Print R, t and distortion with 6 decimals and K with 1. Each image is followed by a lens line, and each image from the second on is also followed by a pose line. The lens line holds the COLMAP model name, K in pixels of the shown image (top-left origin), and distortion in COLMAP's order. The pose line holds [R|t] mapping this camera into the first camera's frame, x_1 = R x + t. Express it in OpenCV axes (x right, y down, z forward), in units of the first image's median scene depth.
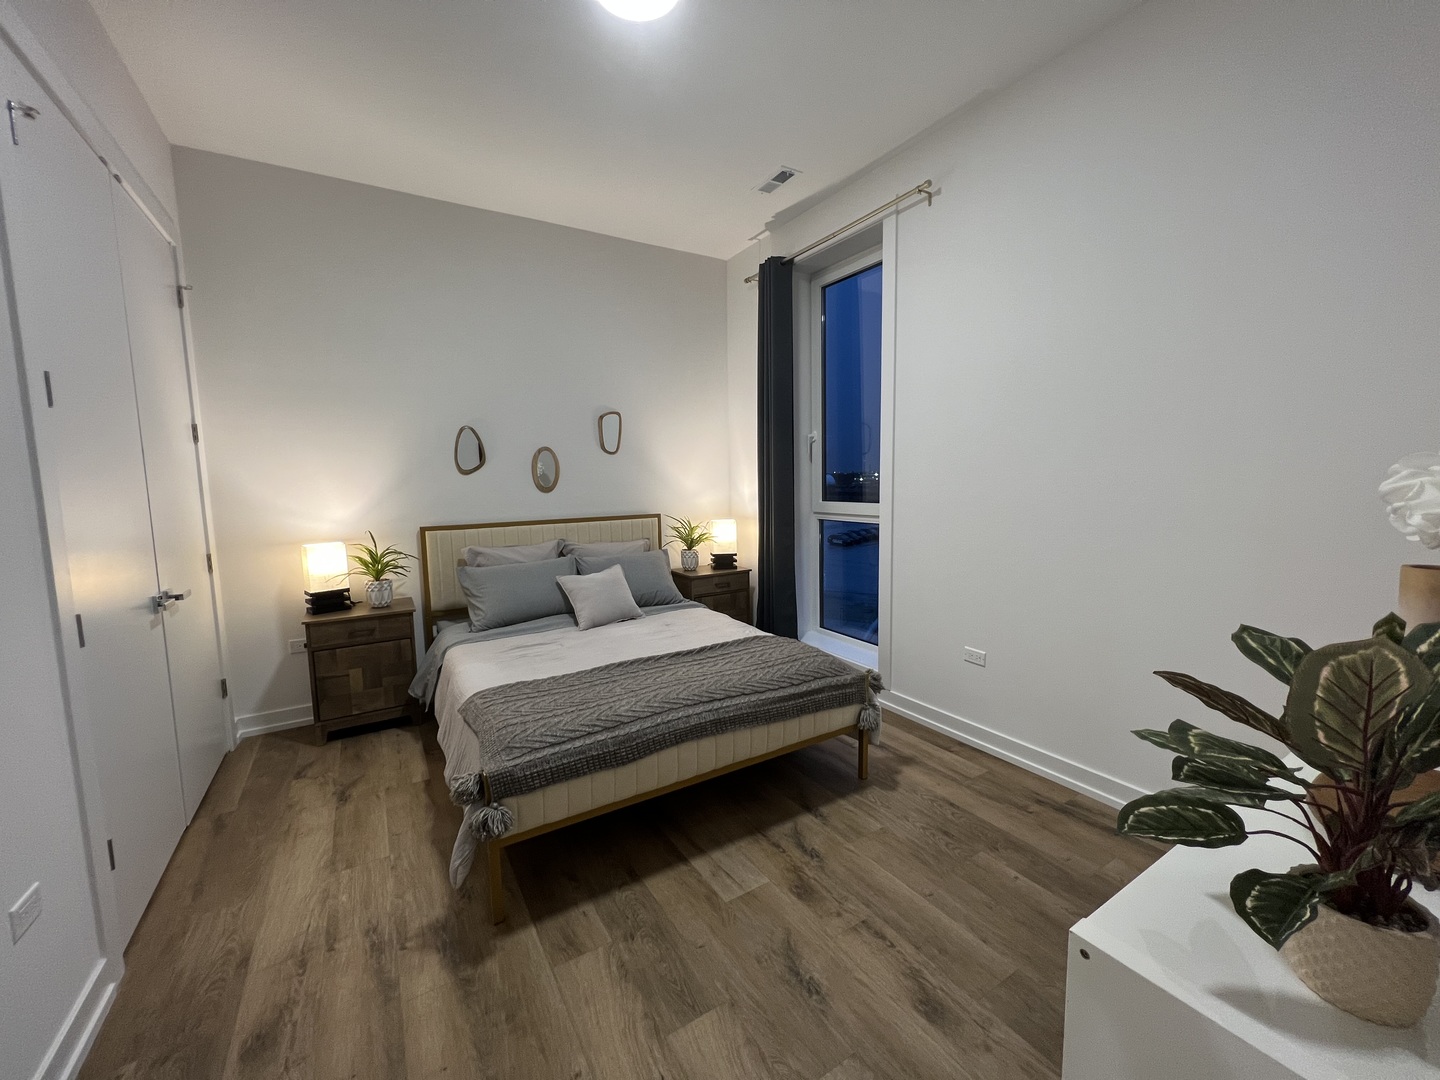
lens RADIAL K [[573.7, 0, 716.3], [0, 573.7, 534.7], [0, 0, 1]] dist [-0.001319, 0.000664]
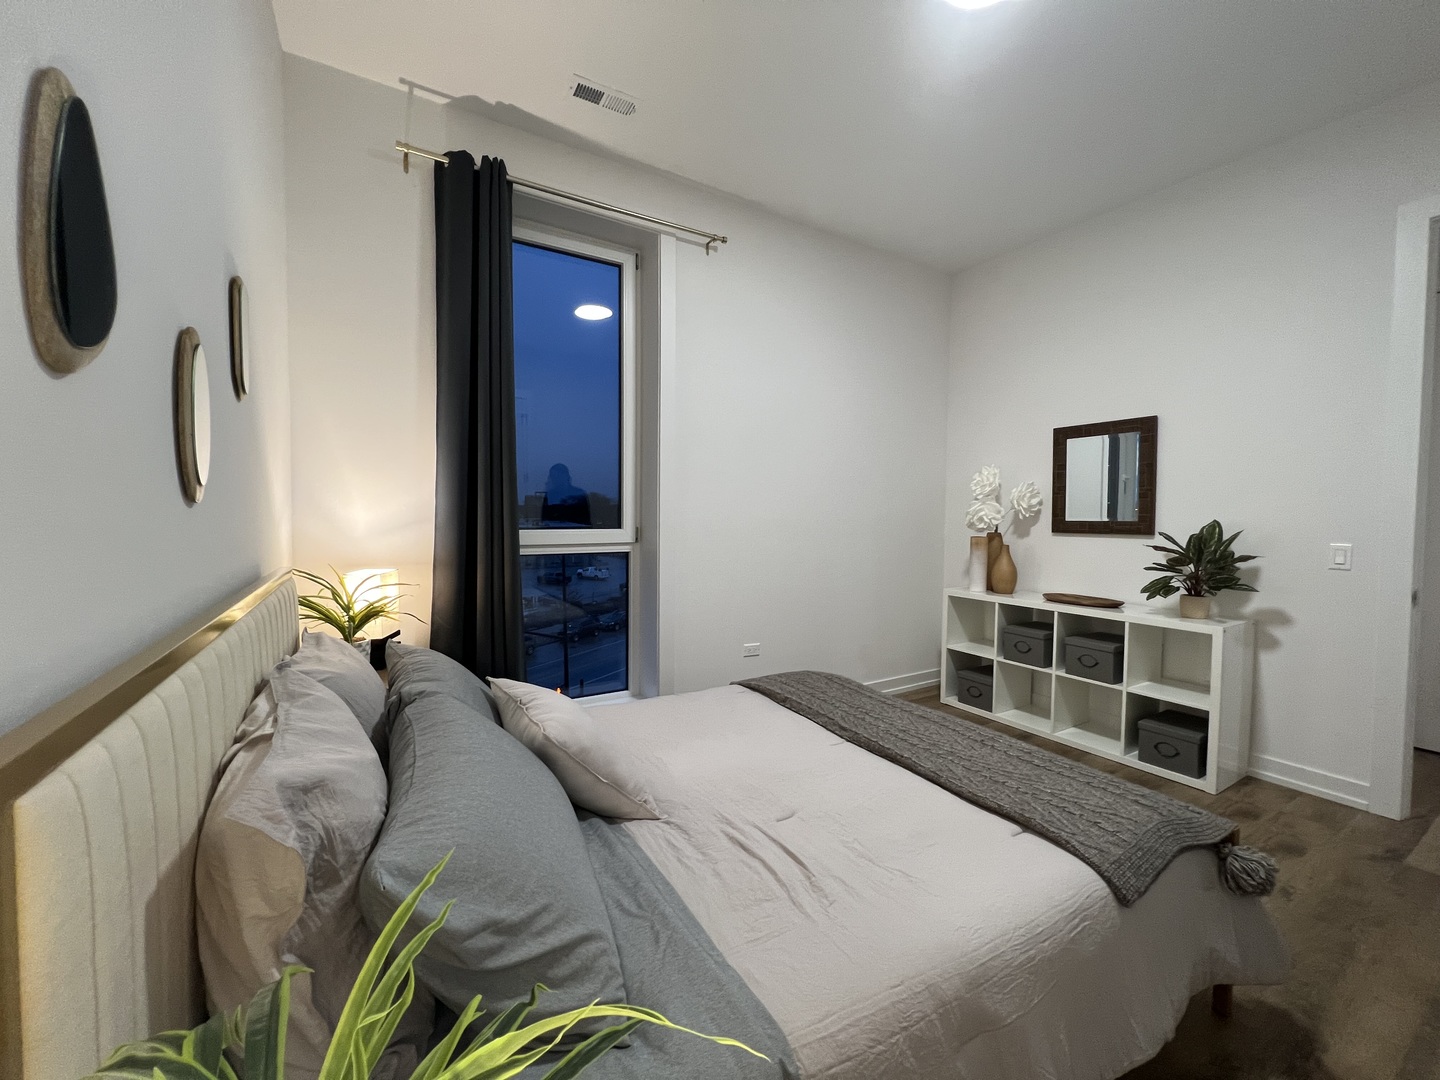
lens RADIAL K [[573.7, 0, 716.3], [0, 573.7, 534.7], [0, 0, 1]] dist [-0.001319, 0.000664]
pose [[0.005745, -0.017498, 0.999830, -0.637923], [0.094033, 0.995426, 0.016881, -0.048030], [-0.995553, 0.093920, 0.007364, 0.880688]]
